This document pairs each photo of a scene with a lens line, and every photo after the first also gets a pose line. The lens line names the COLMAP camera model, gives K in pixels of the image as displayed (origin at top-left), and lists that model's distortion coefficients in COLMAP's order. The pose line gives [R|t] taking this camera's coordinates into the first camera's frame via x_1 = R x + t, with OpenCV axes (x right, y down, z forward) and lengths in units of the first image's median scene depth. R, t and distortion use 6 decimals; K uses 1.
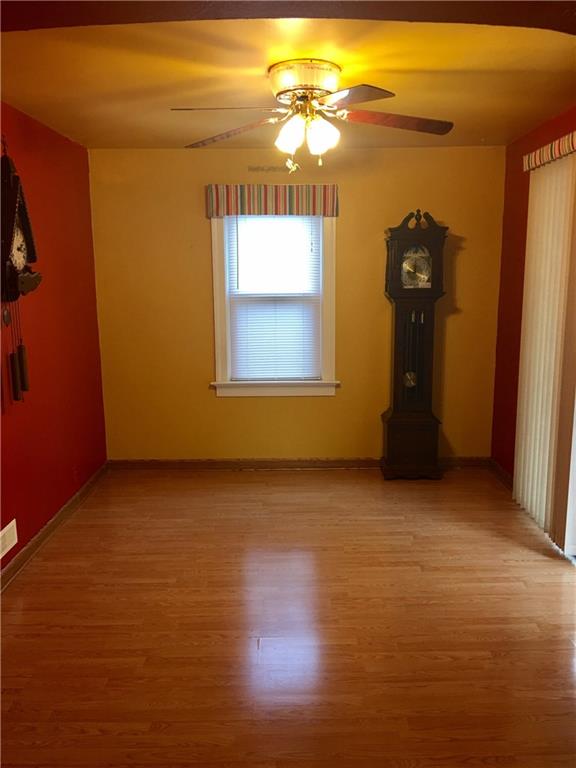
lens RADIAL K [[648.9, 0, 288.0], [0, 648.9, 384.0], [0, 0, 1]] dist [0.088928, -0.143858]
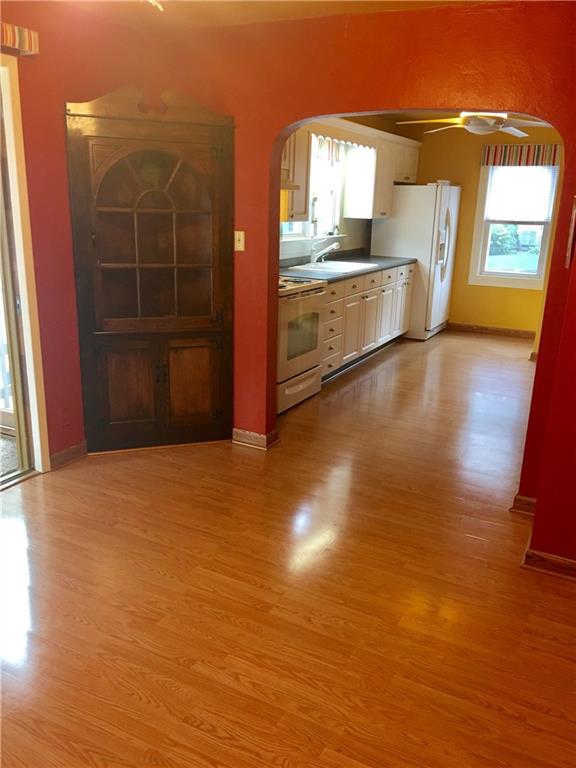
lens RADIAL K [[648.9, 0, 288.0], [0, 648.9, 384.0], [0, 0, 1]] dist [0.088928, -0.143858]
pose [[-0.891747, -0.142235, 0.429600, -0.348894], [0.052727, 0.910198, 0.410804, -0.229073], [-0.449451, 0.388985, -0.804167, 1.371584]]
